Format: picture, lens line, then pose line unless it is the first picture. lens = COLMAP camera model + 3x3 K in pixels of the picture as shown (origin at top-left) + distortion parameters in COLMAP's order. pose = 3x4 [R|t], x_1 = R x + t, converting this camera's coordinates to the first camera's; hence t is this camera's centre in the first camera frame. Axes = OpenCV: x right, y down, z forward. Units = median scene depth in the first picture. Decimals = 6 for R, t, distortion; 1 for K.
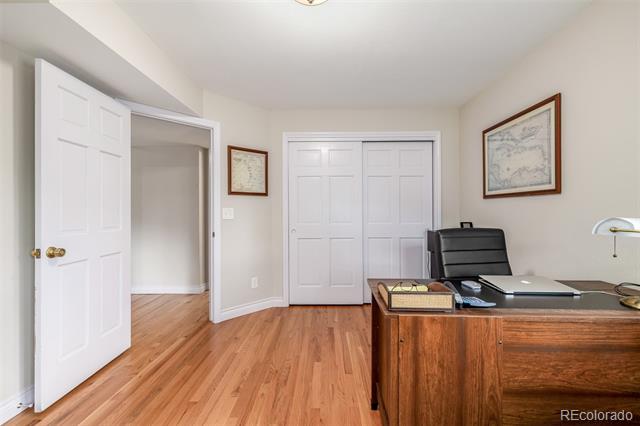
lens RADIAL K [[273.0, 0, 320.6], [0, 273.0, 212.0], [0, 0, 1]] dist [0.005567, -0.001473]
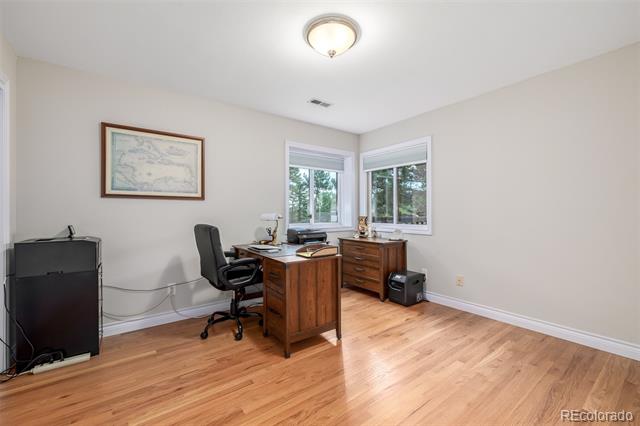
lens RADIAL K [[273.0, 0, 320.8], [0, 273.0, 211.4], [0, 0, 1]] dist [0.005567, -0.001473]
pose [[-0.619638, -0.000035, 0.784887, -0.678574], [0.002652, 0.999994, 0.002138, -0.002099], [-0.784883, 0.003406, -0.619635, 1.197483]]
